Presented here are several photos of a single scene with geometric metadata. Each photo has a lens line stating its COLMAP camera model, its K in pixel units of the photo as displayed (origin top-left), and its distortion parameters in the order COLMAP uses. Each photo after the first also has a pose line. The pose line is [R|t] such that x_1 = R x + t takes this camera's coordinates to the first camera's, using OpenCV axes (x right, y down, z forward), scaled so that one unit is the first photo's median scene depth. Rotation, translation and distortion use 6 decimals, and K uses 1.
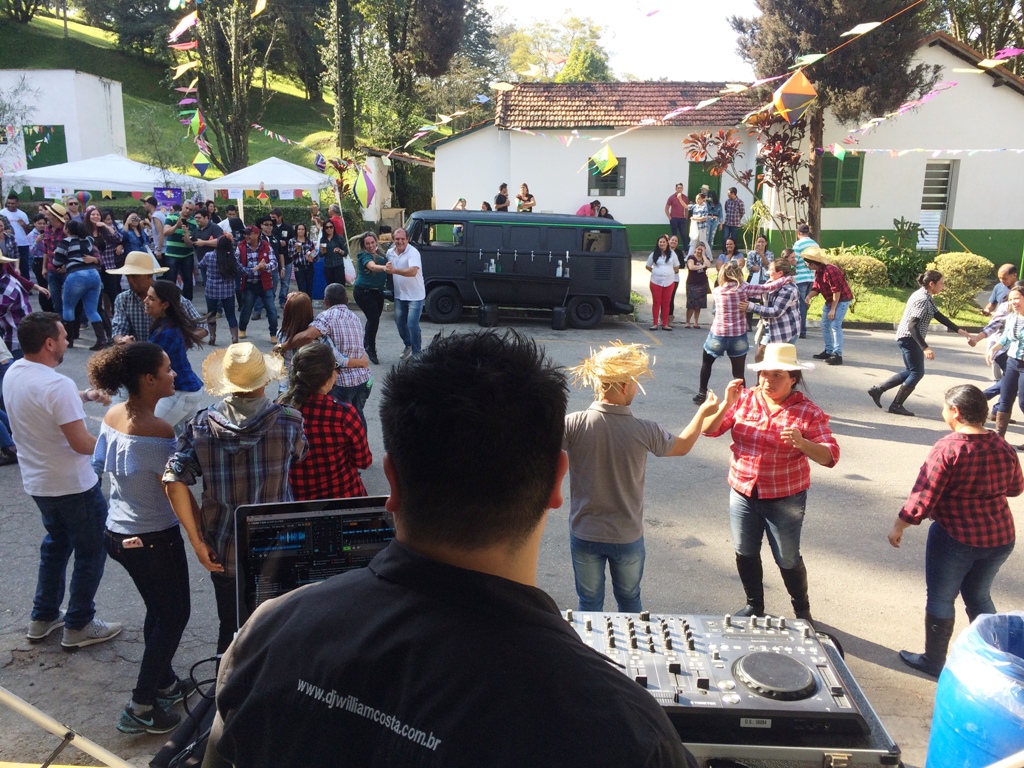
lens RADIAL K [[877.4, 0, 510.8], [0, 877.4, 388.3], [0, 0, 1]] dist [0.081492, -0.109518]
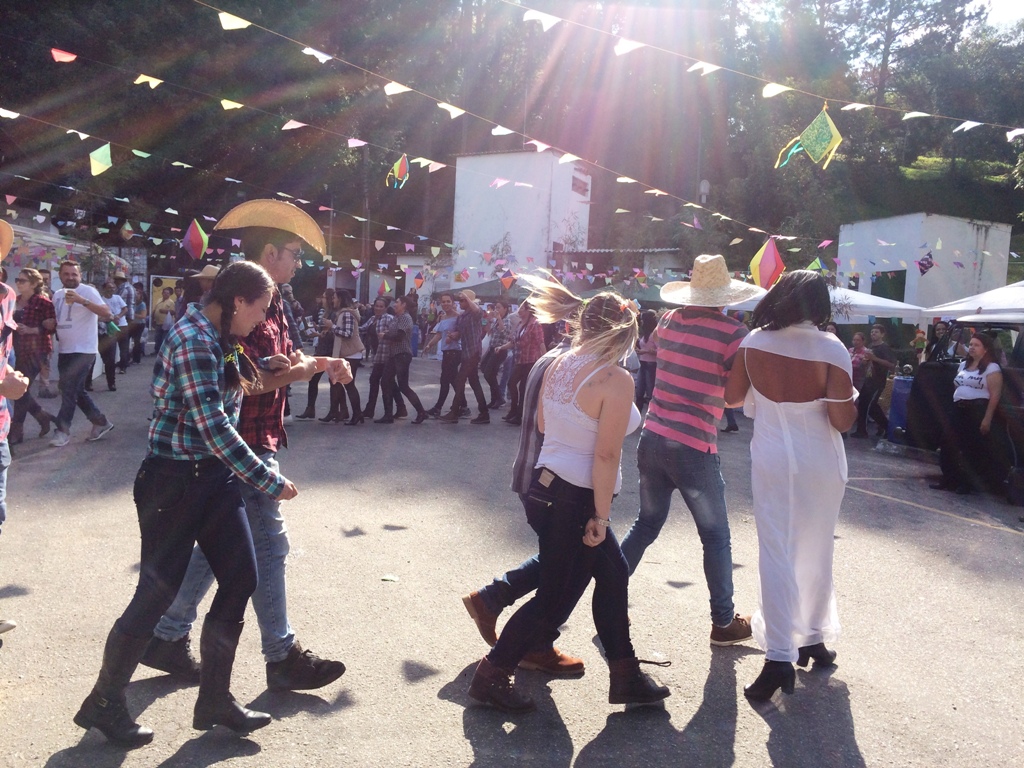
lens RADIAL K [[883.4, 0, 513.2], [0, 883.4, 381.5], [0, 0, 1]] dist [0.090539, -0.123125]
pose [[0.385899, 0.052919, -0.921022, 0.233451], [-0.258053, 0.964693, -0.052694, -0.021377], [0.885715, 0.258007, 0.385930, 0.298931]]
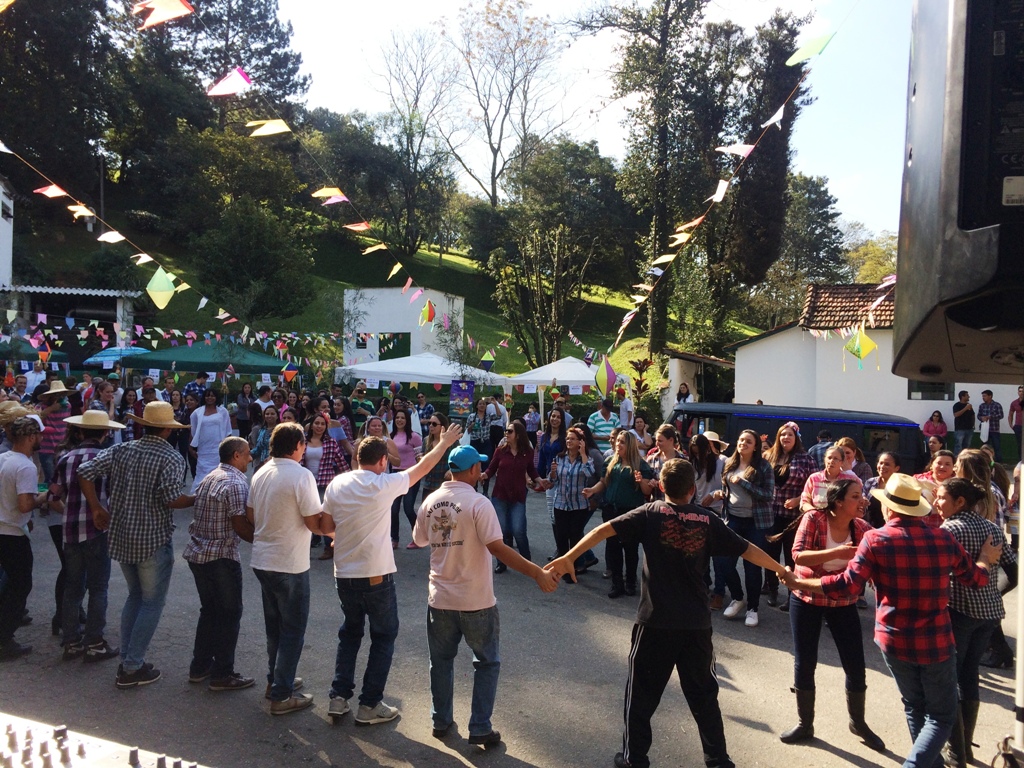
lens RADIAL K [[883.4, 0, 513.2], [0, 883.4, 381.5], [0, 0, 1]] dist [0.090539, -0.123125]
pose [[0.927349, 0.012979, -0.373972, 0.055703], [-0.102985, 0.969657, -0.221721, 0.007877], [0.359746, 0.244126, 0.900547, 0.028740]]
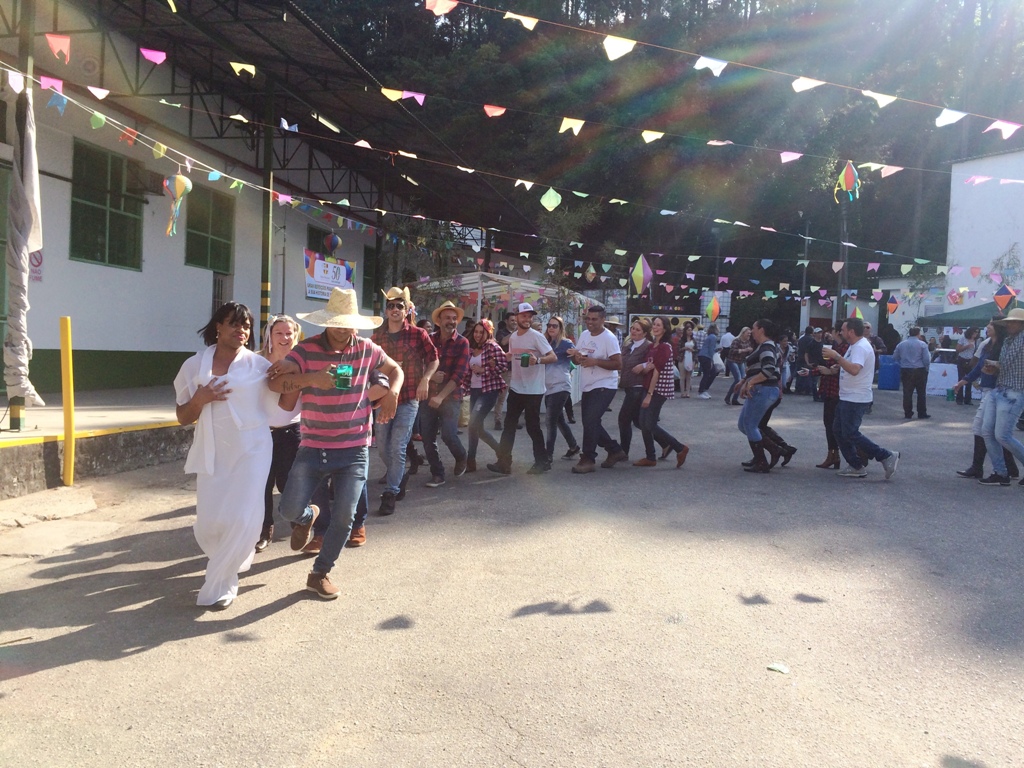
lens RADIAL K [[882.8, 0, 512.0], [0, 882.8, 384.0], [0, 0, 1]] dist [0.088492, -0.131043]
pose [[-0.133518, 0.020989, -0.990824, 0.207716], [-0.263949, 0.962912, 0.055966, -0.028606], [0.955251, 0.269000, -0.123026, 0.323201]]
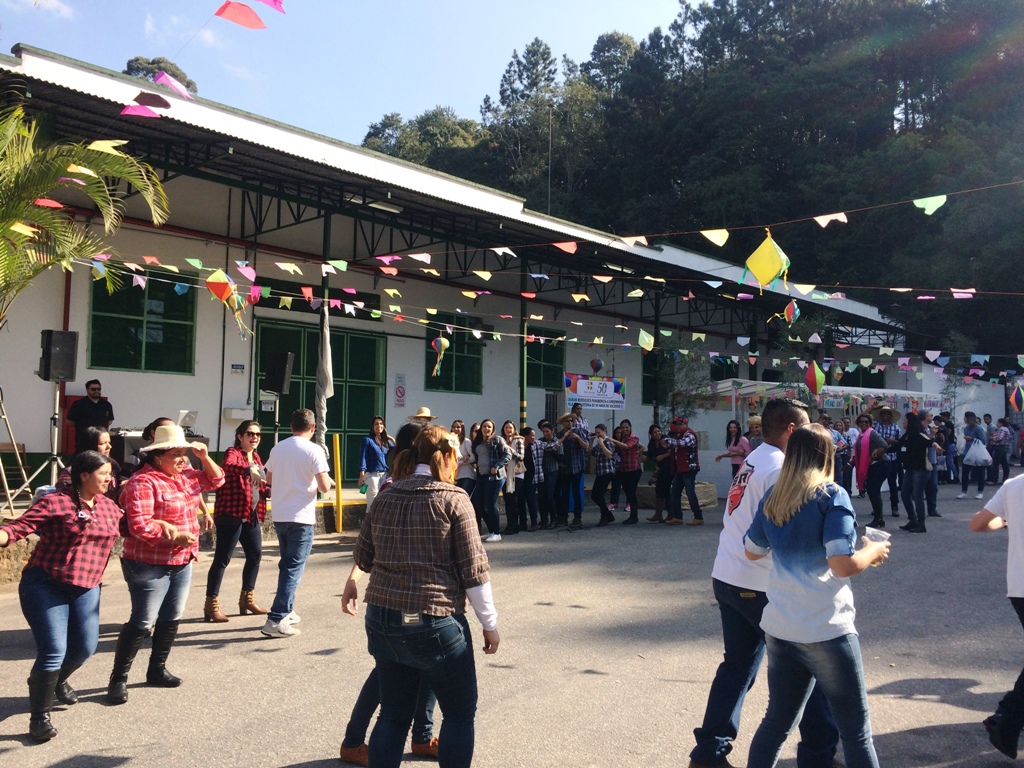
lens RADIAL K [[874.1, 0, 515.4], [0, 874.1, 401.6], [0, 0, 1]] dist [0.074465, -0.105103]
pose [[-0.634283, -0.047593, -0.771635, 0.264995], [-0.197974, 0.974822, 0.102609, -0.091227], [0.747323, 0.217847, -0.627735, 0.552464]]
